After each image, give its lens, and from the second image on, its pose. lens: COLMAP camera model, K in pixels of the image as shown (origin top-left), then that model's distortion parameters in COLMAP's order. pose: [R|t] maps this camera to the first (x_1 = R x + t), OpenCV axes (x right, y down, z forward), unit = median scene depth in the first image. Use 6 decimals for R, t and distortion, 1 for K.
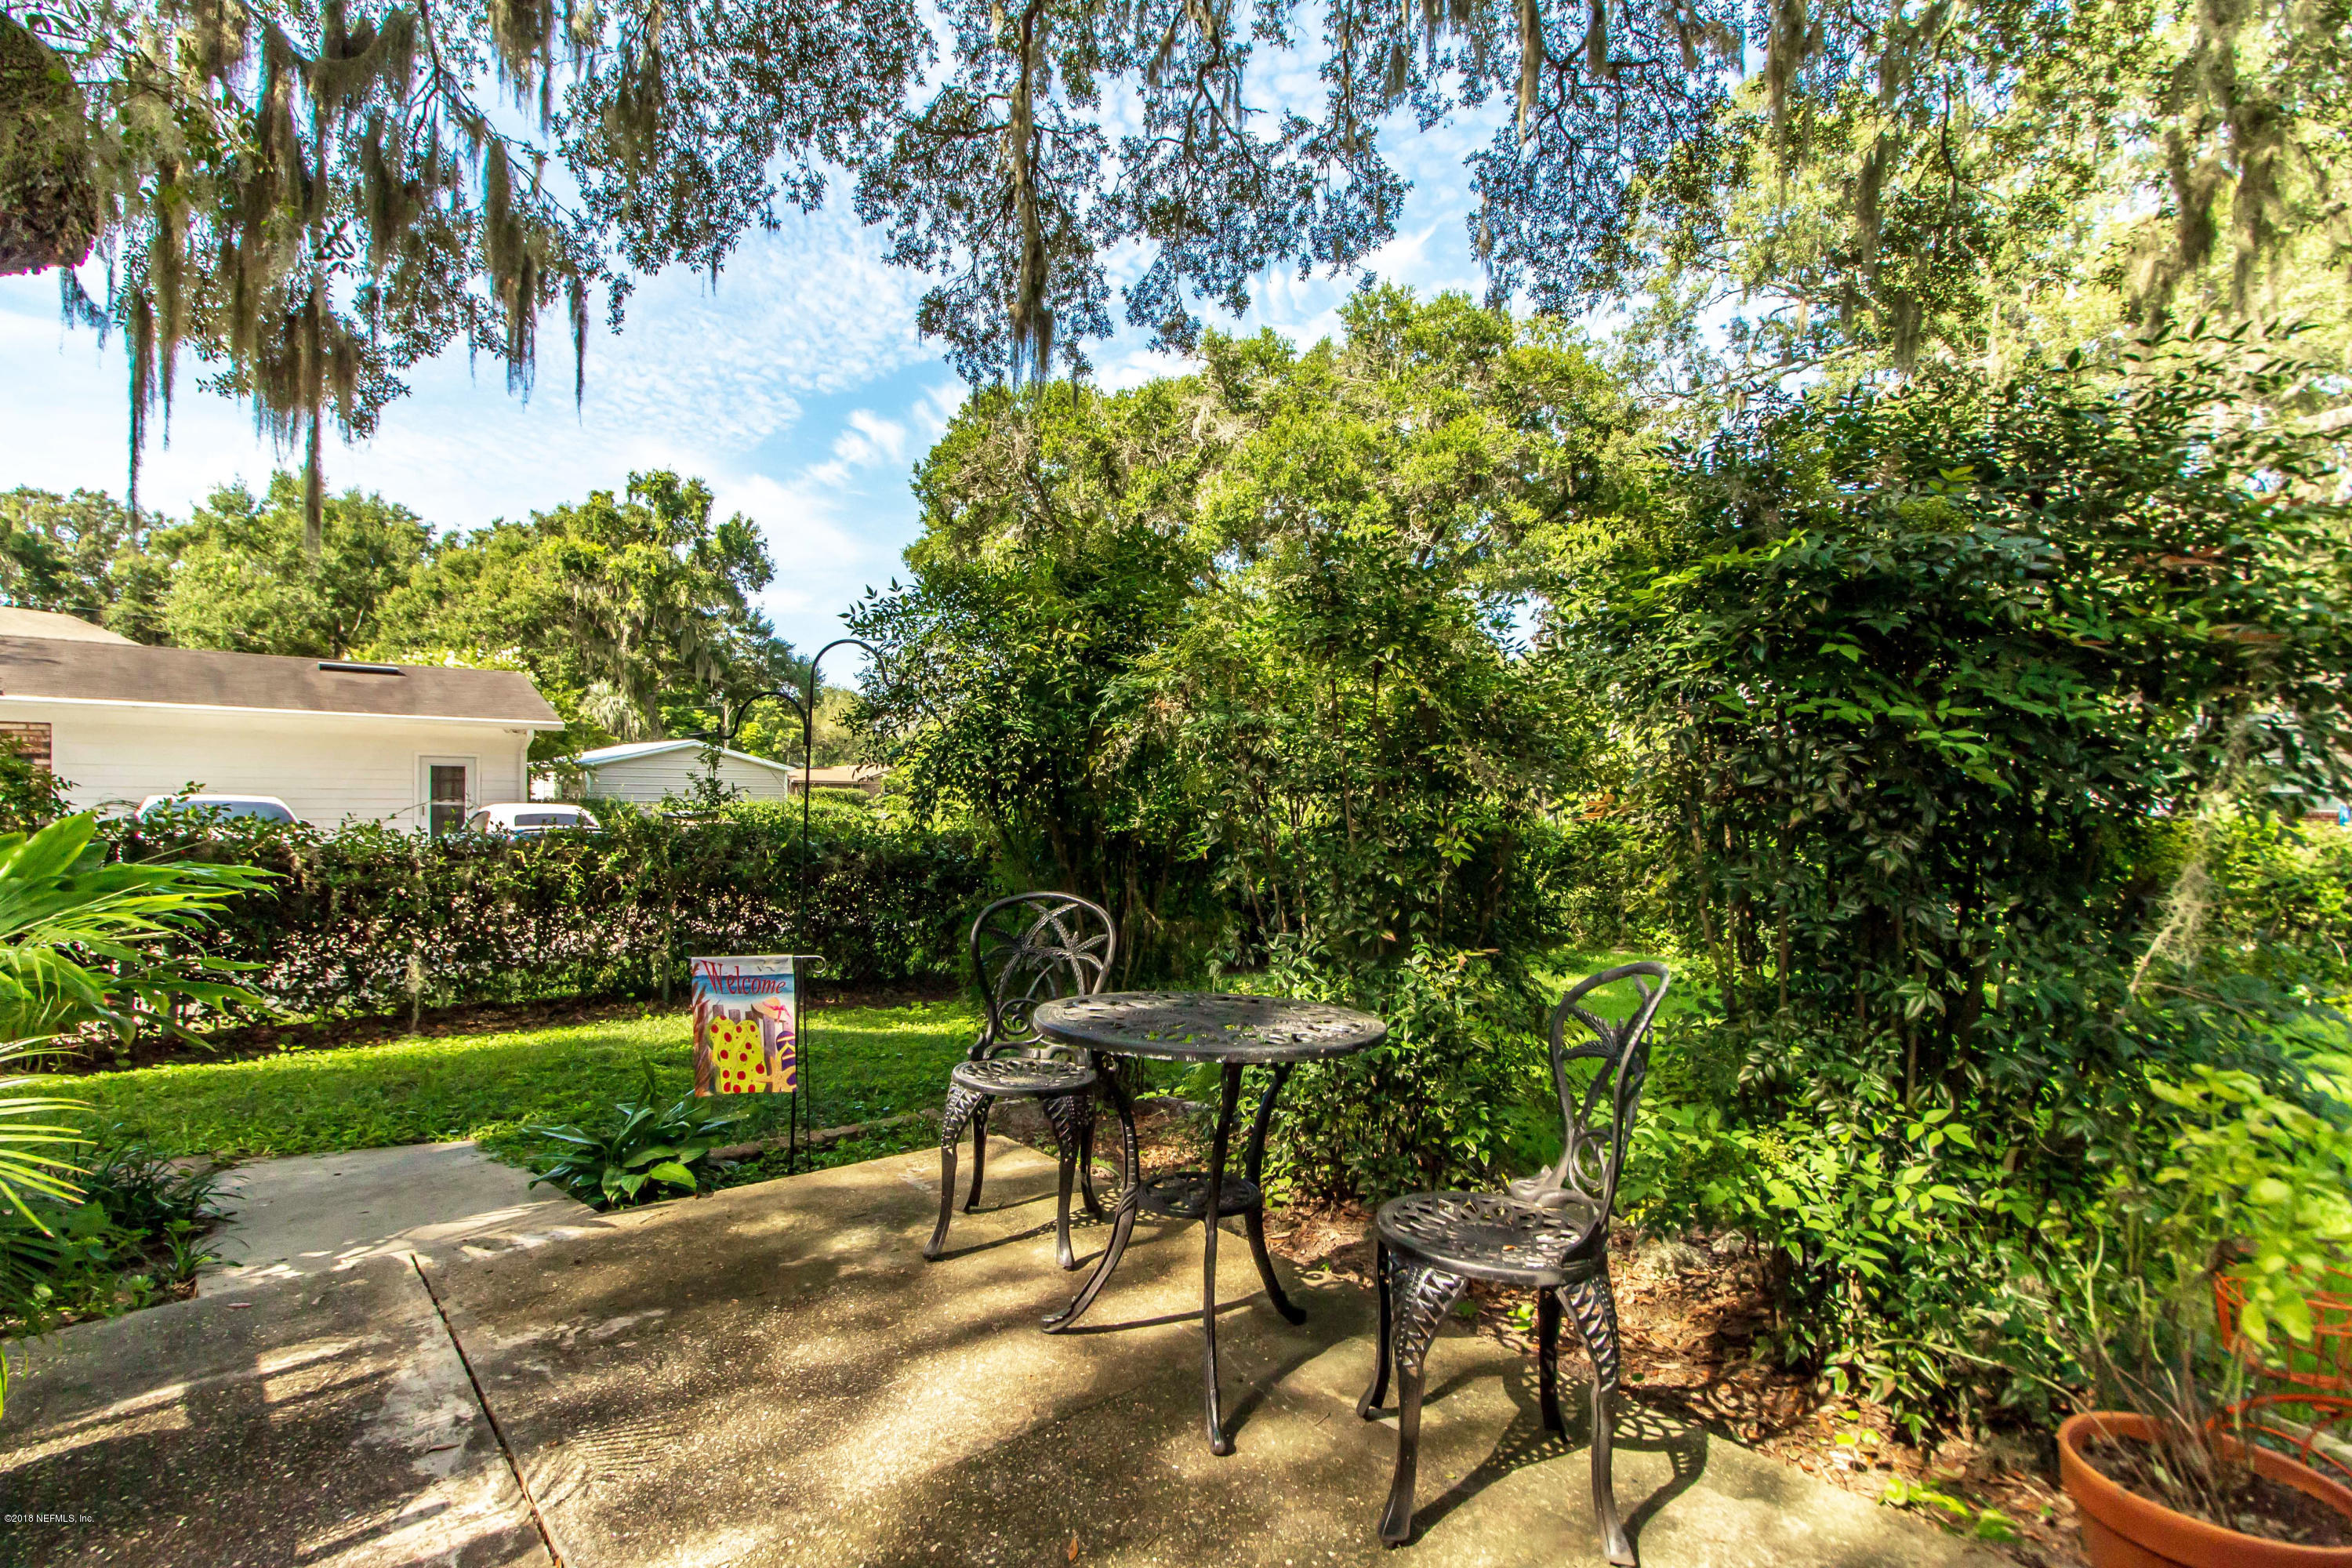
lens RADIAL K [[1096.3, 0, 1185.0], [0, 1096.3, 793.8], [0, 0, 1]] dist [0.002153, -0.000334]
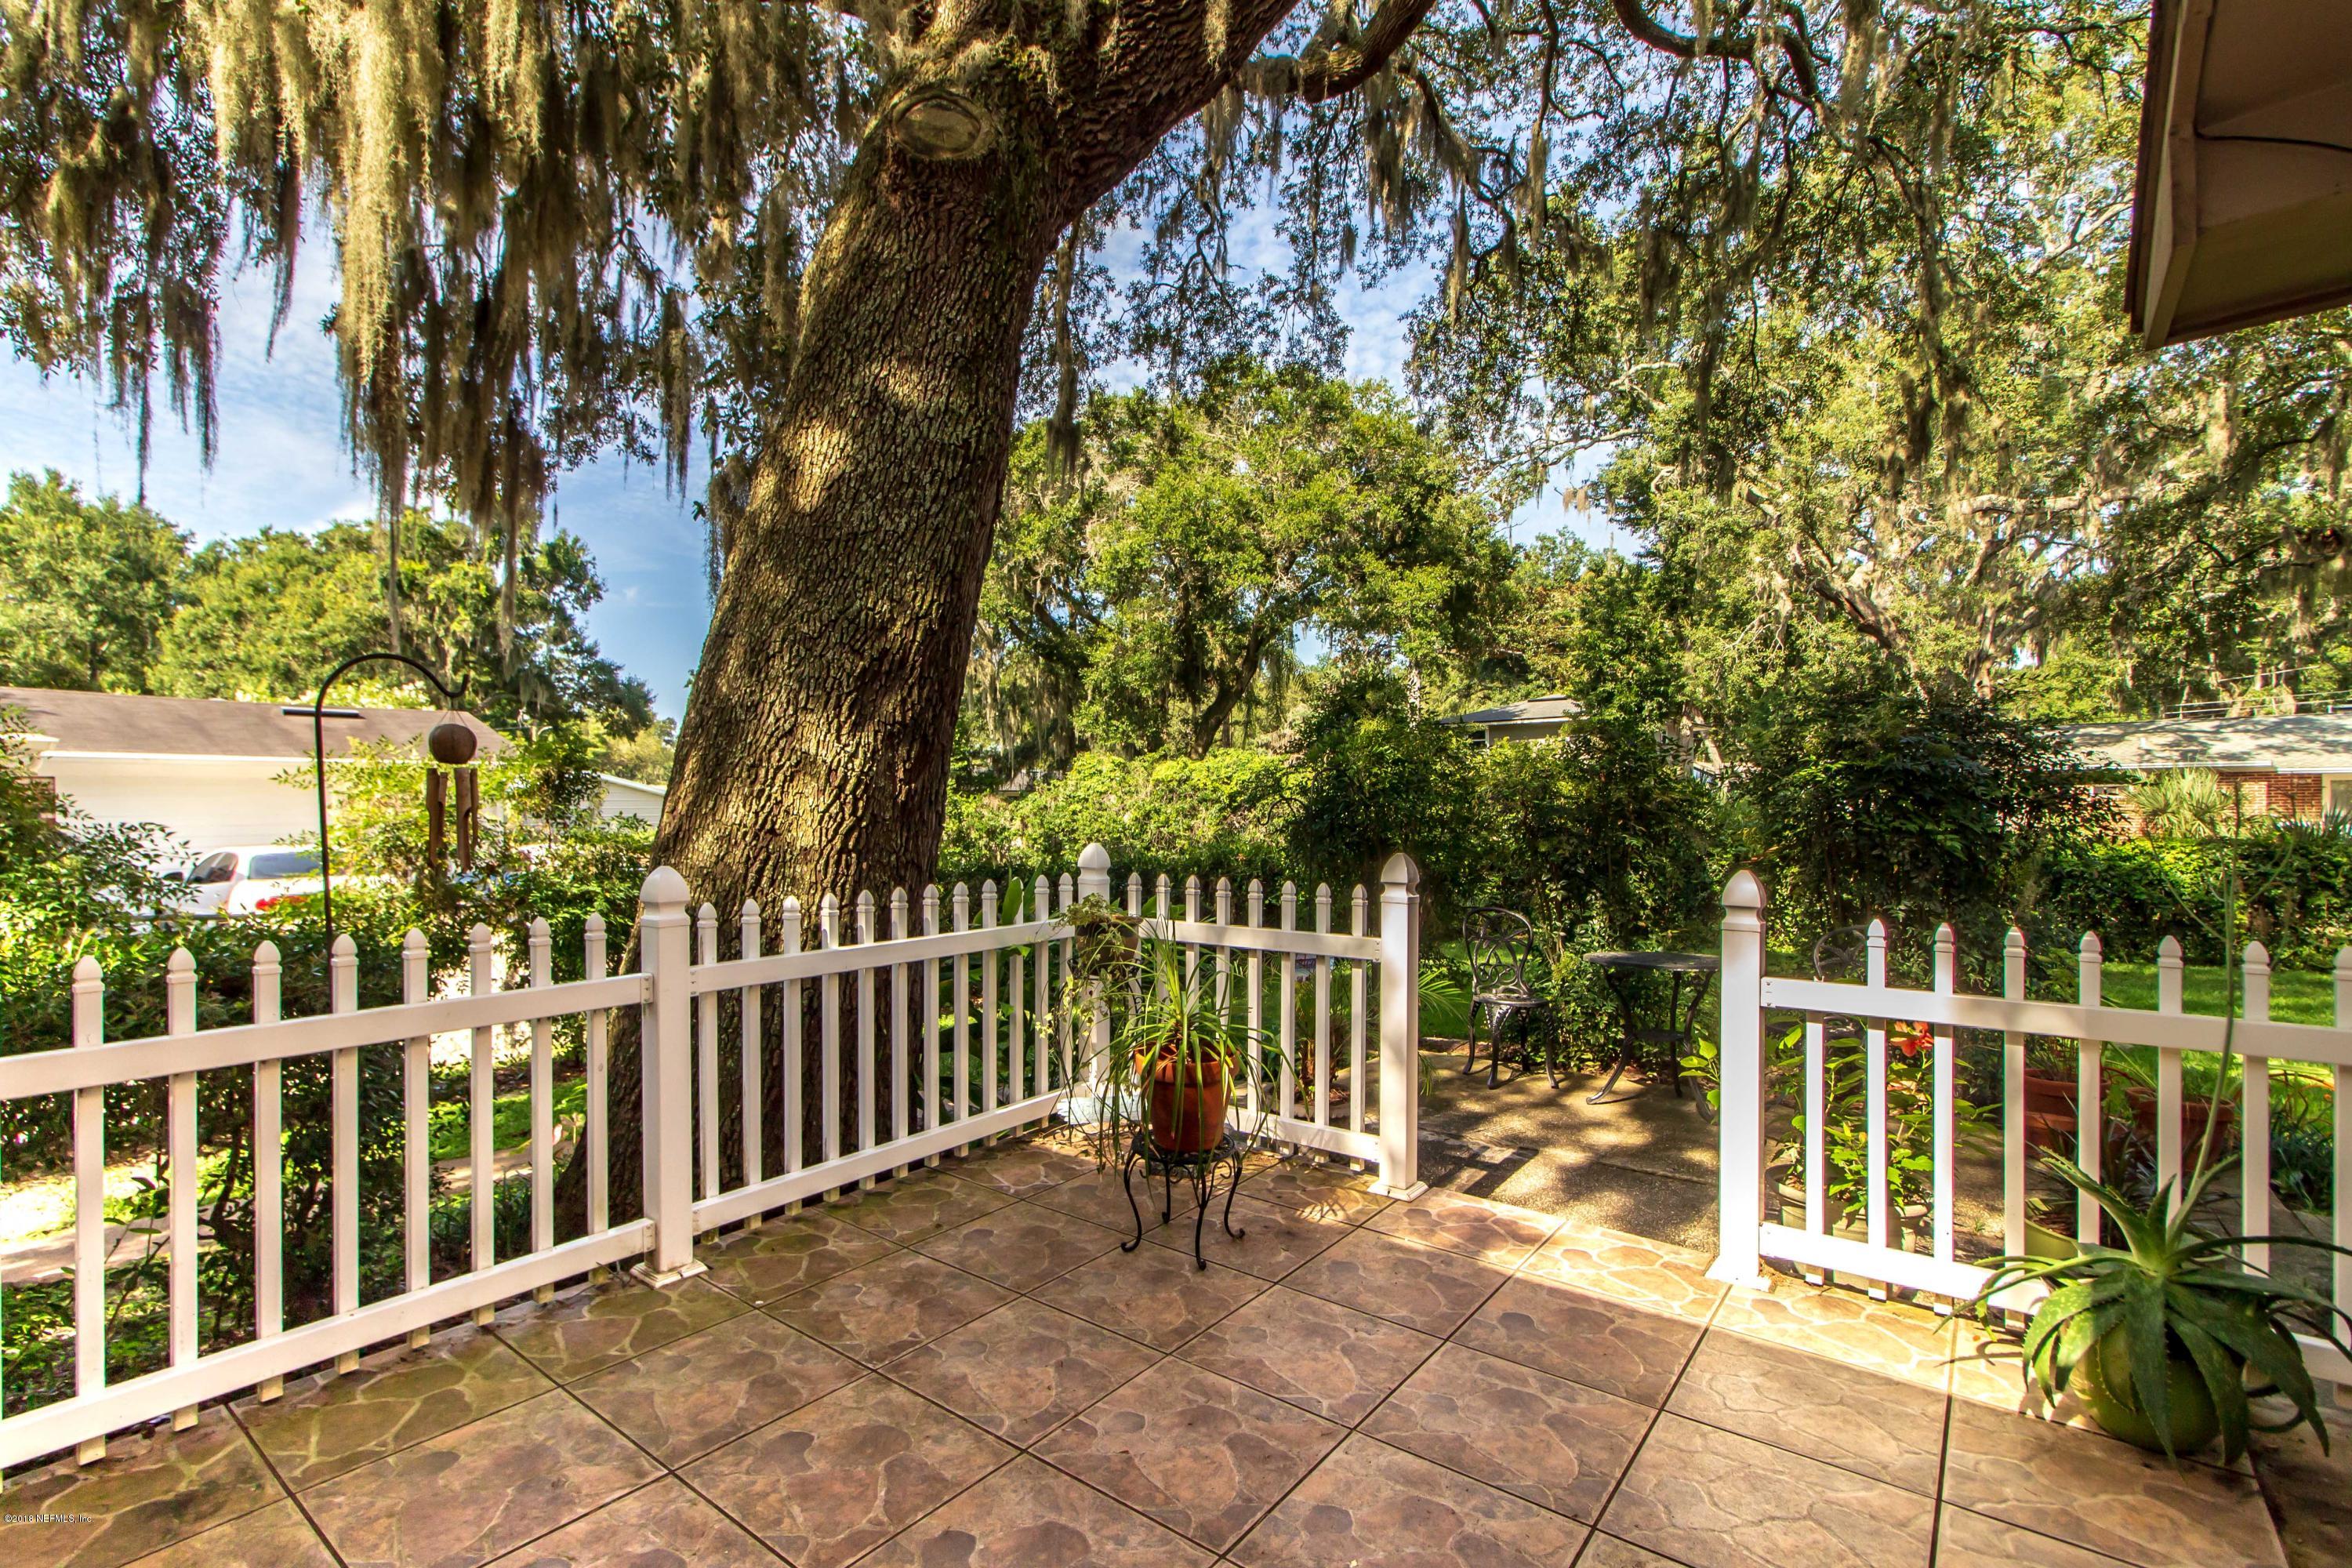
lens RADIAL K [[1096.3, 0, 1161.1], [0, 1096.3, 799.6], [0, 0, 1]] dist [0.002153, -0.000334]
pose [[0.983988, -0.019498, 0.177164, -0.116639], [0.019996, 0.999800, -0.001028, -0.011433], [-0.177108, 0.004554, 0.984181, -0.091273]]
